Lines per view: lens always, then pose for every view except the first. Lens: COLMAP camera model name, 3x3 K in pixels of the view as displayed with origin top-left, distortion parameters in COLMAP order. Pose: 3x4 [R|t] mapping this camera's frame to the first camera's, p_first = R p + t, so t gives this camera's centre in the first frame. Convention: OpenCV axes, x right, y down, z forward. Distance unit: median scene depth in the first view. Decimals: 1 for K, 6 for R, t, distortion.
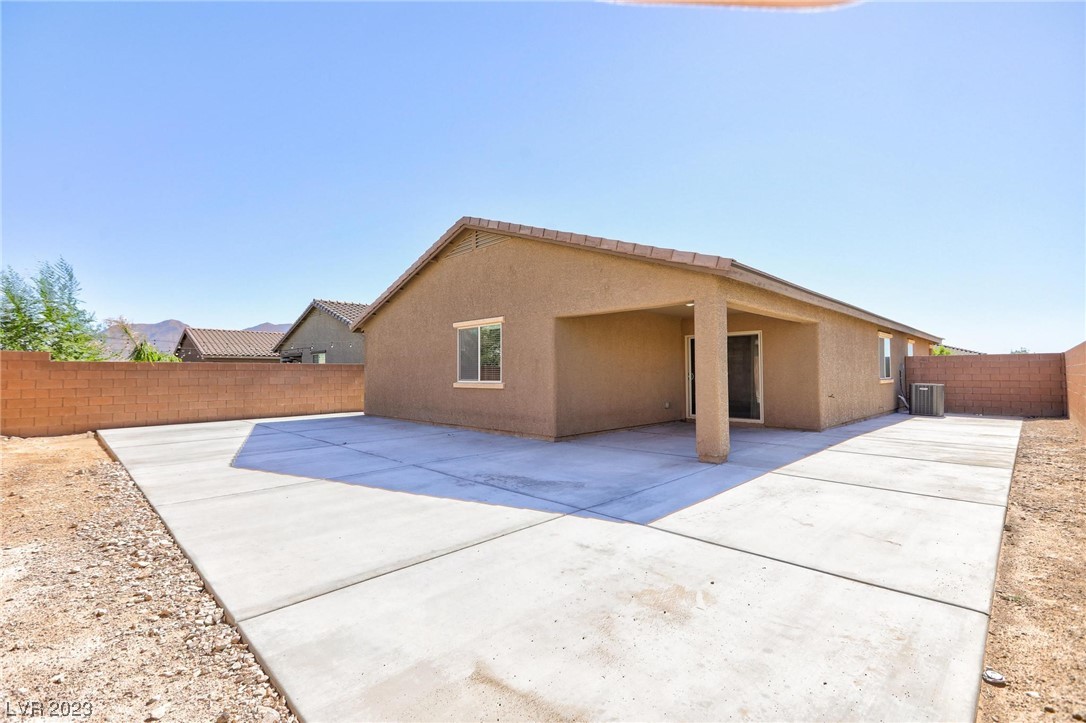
lens RADIAL K [[489.2, 0, 539.4], [0, 489.2, 362.4], [0, 0, 1]] dist [0.003273, 0.002480]
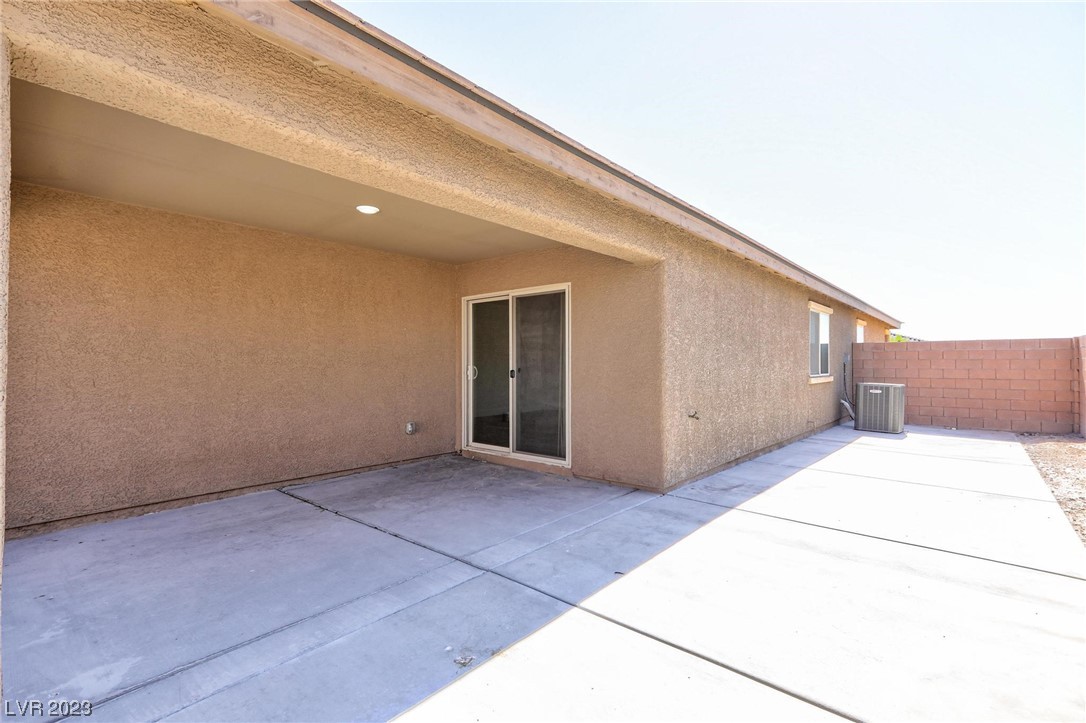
lens RADIAL K [[489.2, 0, 548.0], [0, 489.2, 362.5], [0, 0, 1]] dist [0.003273, 0.002480]
pose [[0.997479, 0.005795, 0.070727, 0.302791], [-0.007241, 0.999770, 0.020210, 0.005132], [-0.070594, -0.020671, 0.997291, 0.382336]]
